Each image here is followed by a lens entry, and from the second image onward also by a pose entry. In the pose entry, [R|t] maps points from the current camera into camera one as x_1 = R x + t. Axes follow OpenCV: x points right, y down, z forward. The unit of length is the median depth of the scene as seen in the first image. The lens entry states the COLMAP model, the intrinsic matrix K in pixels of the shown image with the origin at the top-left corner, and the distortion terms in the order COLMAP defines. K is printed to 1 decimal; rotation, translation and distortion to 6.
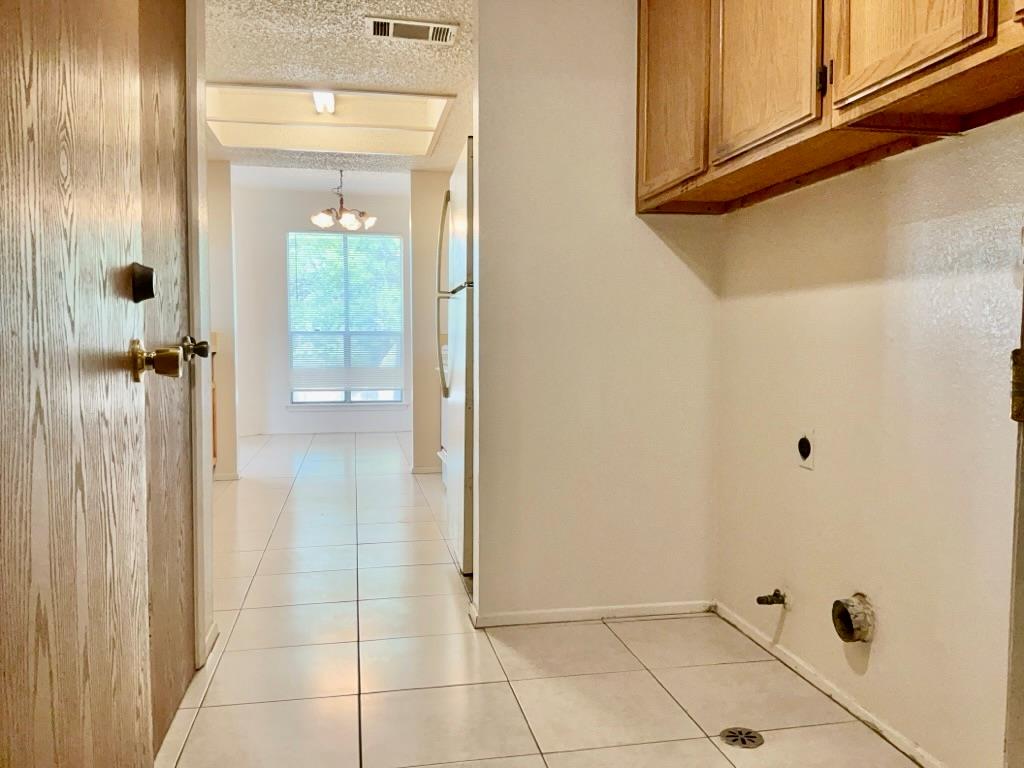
lens RADIAL K [[806.5, 0, 512.0], [0, 806.5, 384.0], [0, 0, 1]] dist [0.134530, -0.265507]
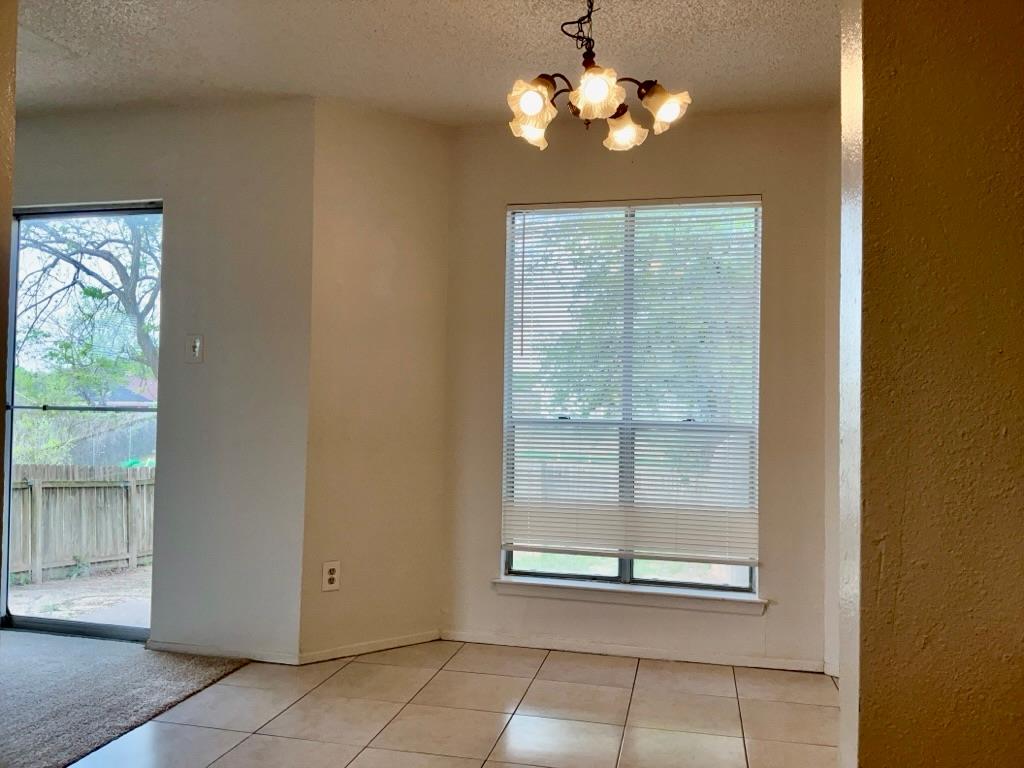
lens RADIAL K [[806.5, 0, 512.0], [0, 806.5, 384.0], [0, 0, 1]] dist [0.134530, -0.265507]
pose [[0.915261, 0.006154, -0.402814, -0.097428], [-0.040792, 0.996160, -0.077469, -0.057931], [0.400790, 0.087336, 0.911998, 0.675239]]
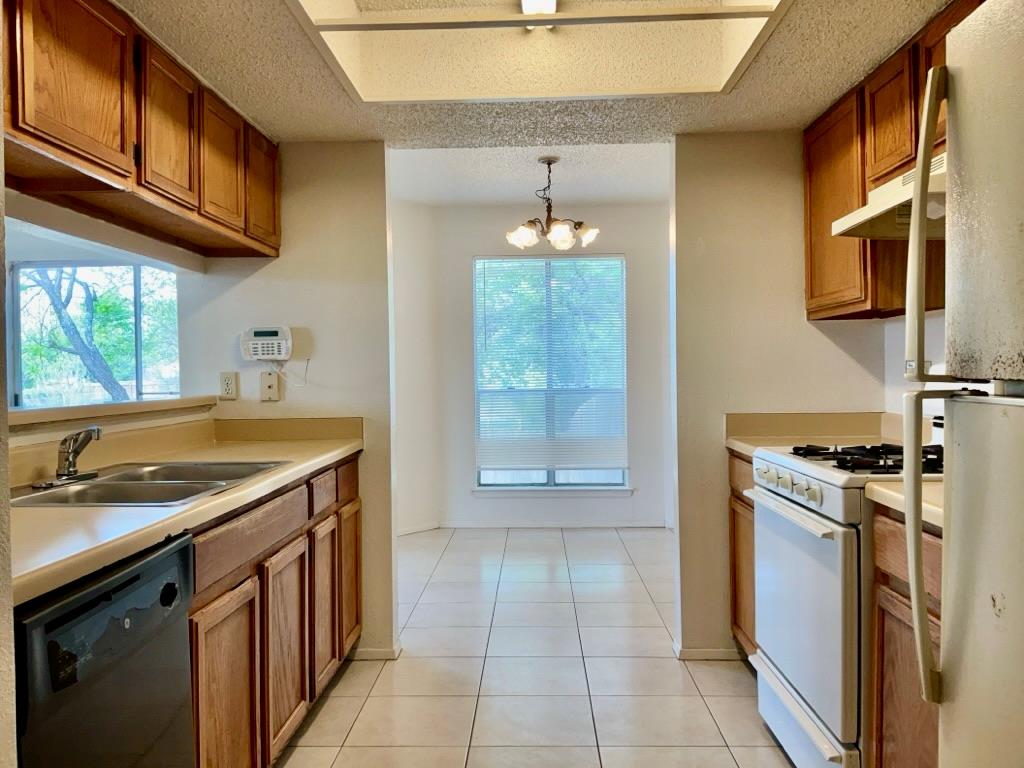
lens RADIAL K [[806.5, 0, 512.0], [0, 806.5, 384.0], [0, 0, 1]] dist [0.134530, -0.265507]
pose [[0.975185, -0.009353, -0.221196, -0.089031], [0.001124, 0.999304, -0.037299, -0.050408], [0.221391, 0.036125, 0.974516, 0.328620]]
